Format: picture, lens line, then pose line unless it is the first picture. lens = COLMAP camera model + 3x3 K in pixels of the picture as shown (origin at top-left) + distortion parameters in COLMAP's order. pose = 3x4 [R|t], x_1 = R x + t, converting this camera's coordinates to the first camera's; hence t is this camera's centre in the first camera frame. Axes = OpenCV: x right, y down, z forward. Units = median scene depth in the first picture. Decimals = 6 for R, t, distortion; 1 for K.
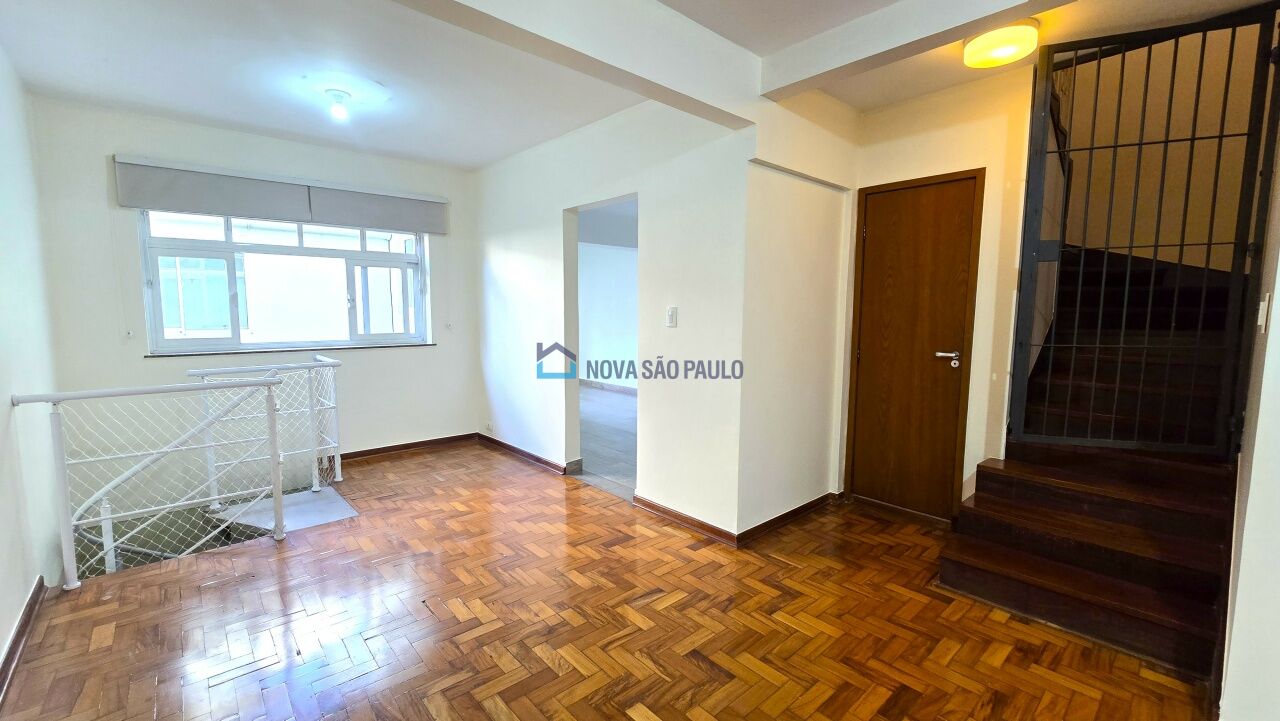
lens RADIAL K [[526.9, 0, 634.7], [0, 526.9, 361.1], [0, 0, 1]] dist [-0.006476, 0.001918]
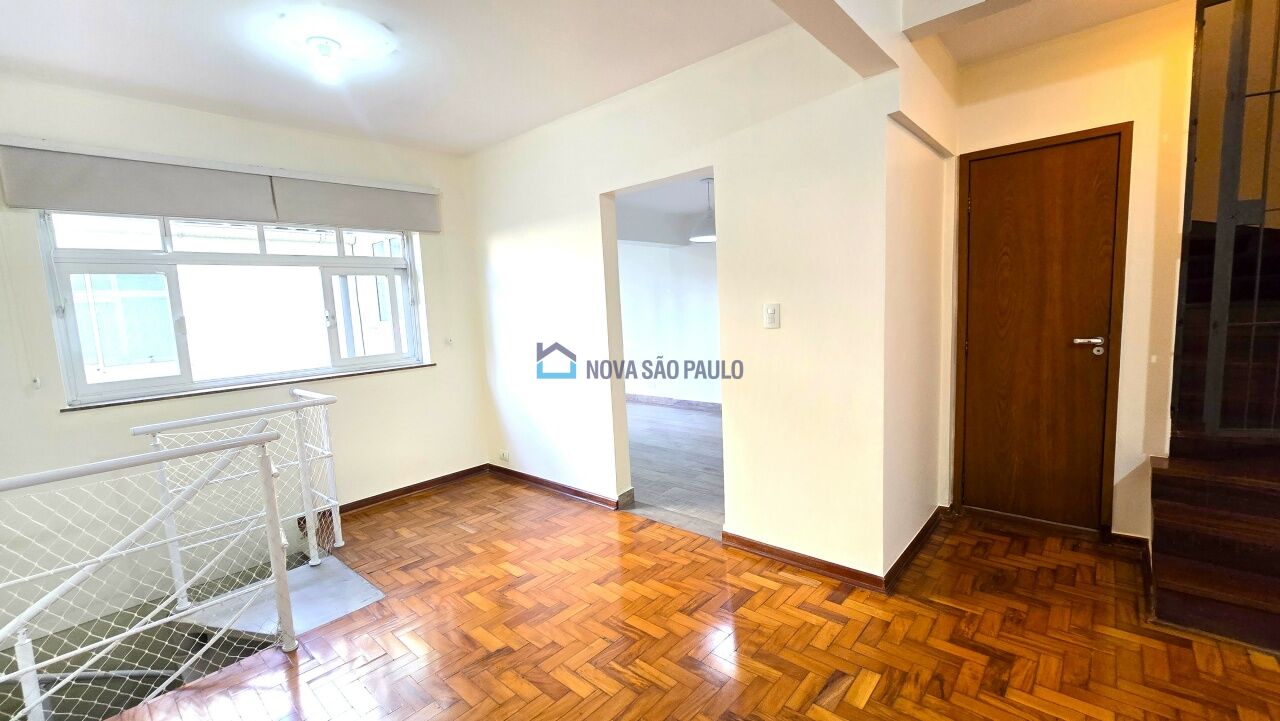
lens RADIAL K [[526.9, 0, 634.3], [0, 526.9, 361.8], [0, 0, 1]] dist [-0.006476, 0.001918]
pose [[0.992611, -0.066768, 0.101315, -0.213707], [0.066286, 0.997768, 0.008126, -0.030872], [-0.101631, -0.001350, 0.994821, 0.193772]]
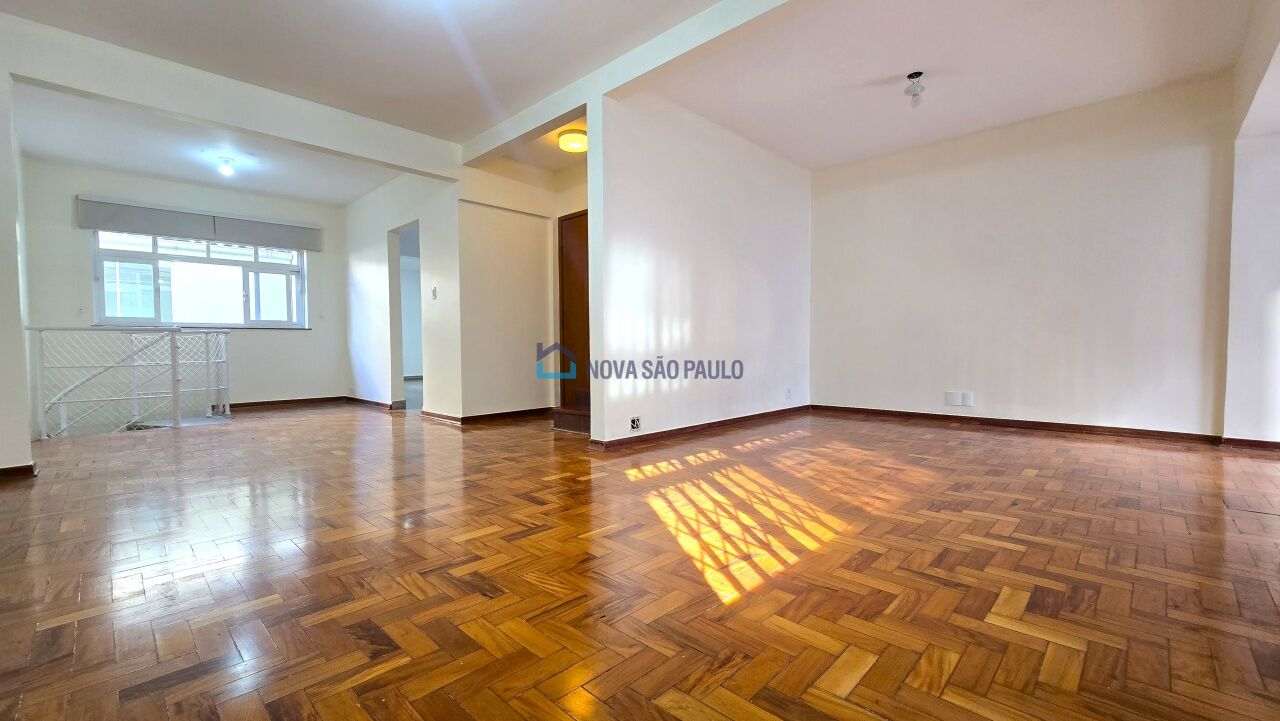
lens RADIAL K [[526.9, 0, 633.3], [0, 526.9, 362.2], [0, 0, 1]] dist [-0.006476, 0.001918]
pose [[0.997703, -0.015172, 0.066013, 0.541508], [0.019604, 0.997559, -0.067024, 0.237612], [-0.064835, 0.068164, 0.995565, -0.619177]]
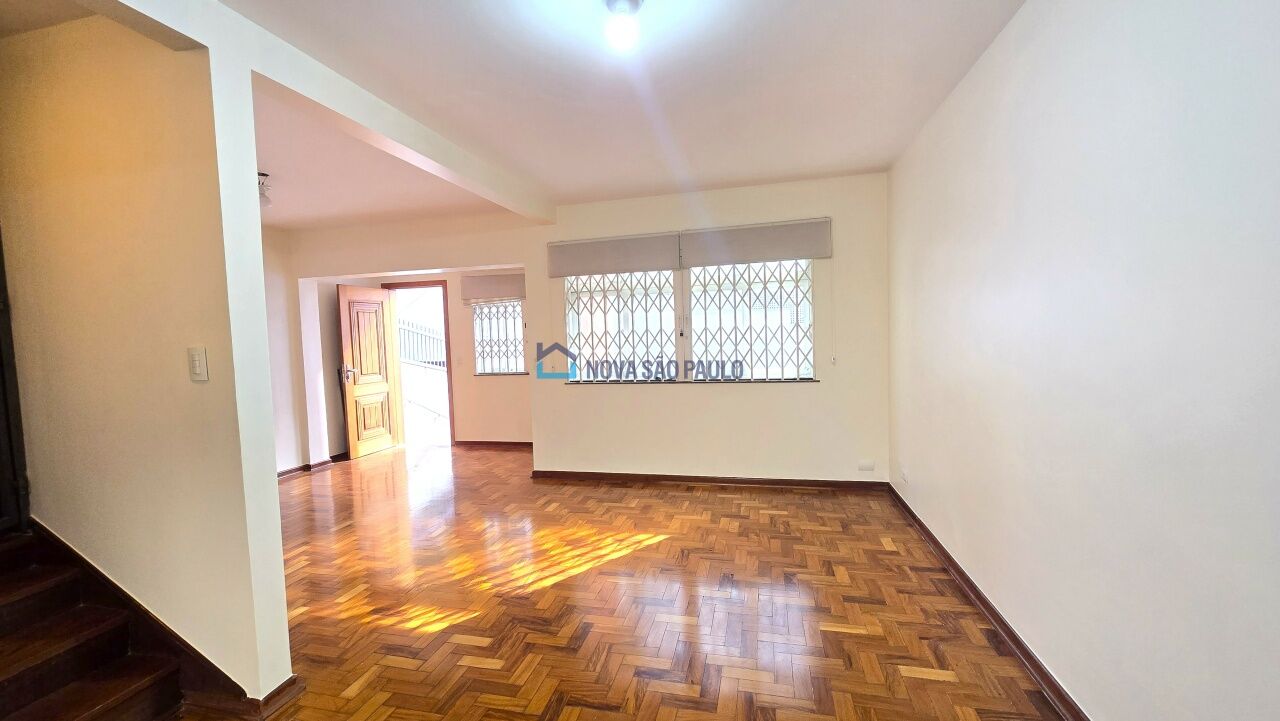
lens RADIAL K [[526.9, 0, 639.7], [0, 526.9, 363.0], [0, 0, 1]] dist [-0.006476, 0.001918]
pose [[-0.574672, -0.035507, 0.817613, -0.151782], [0.110998, 0.986445, 0.120856, -0.057596], [-0.810822, 0.160206, -0.562941, 0.386300]]
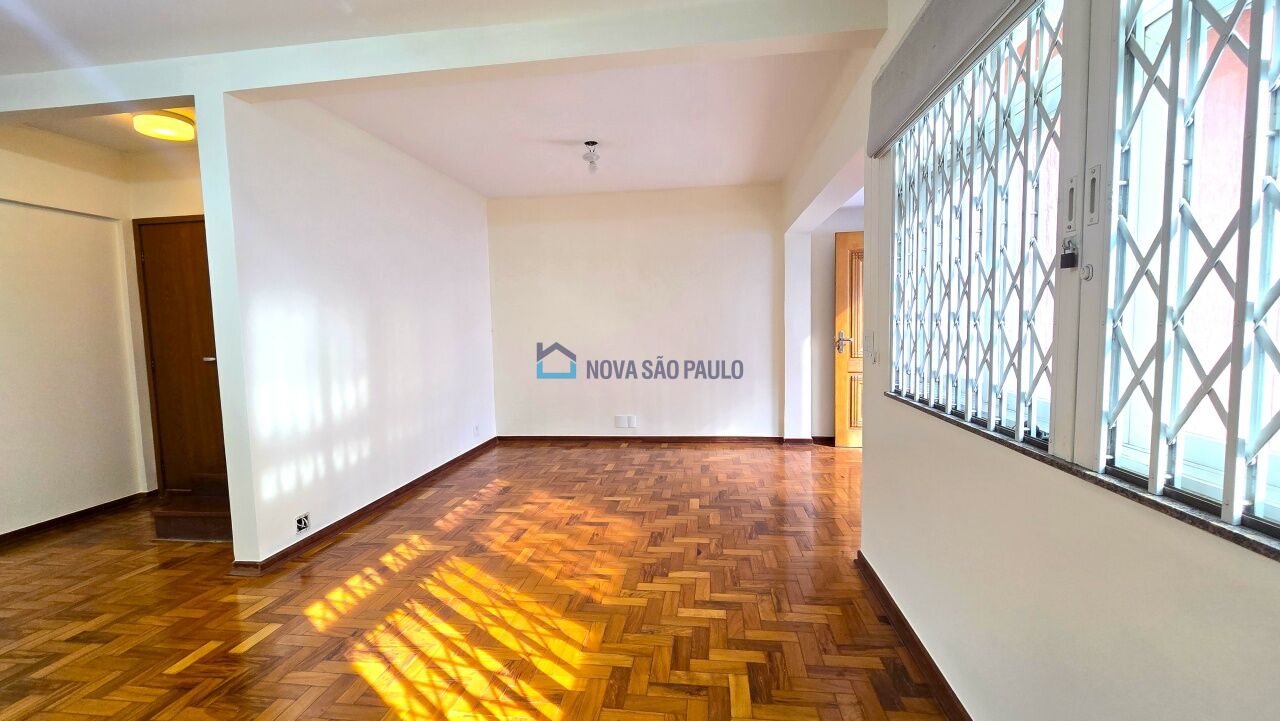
lens RADIAL K [[526.9, 0, 640.0], [0, 526.9, 360.2], [0, 0, 1]] dist [-0.006476, 0.001918]
pose [[0.756295, -0.071058, 0.650360, 0.493232], [0.094633, 0.995511, -0.001278, 0.079756], [-0.647350, 0.062512, 0.759625, -0.545159]]
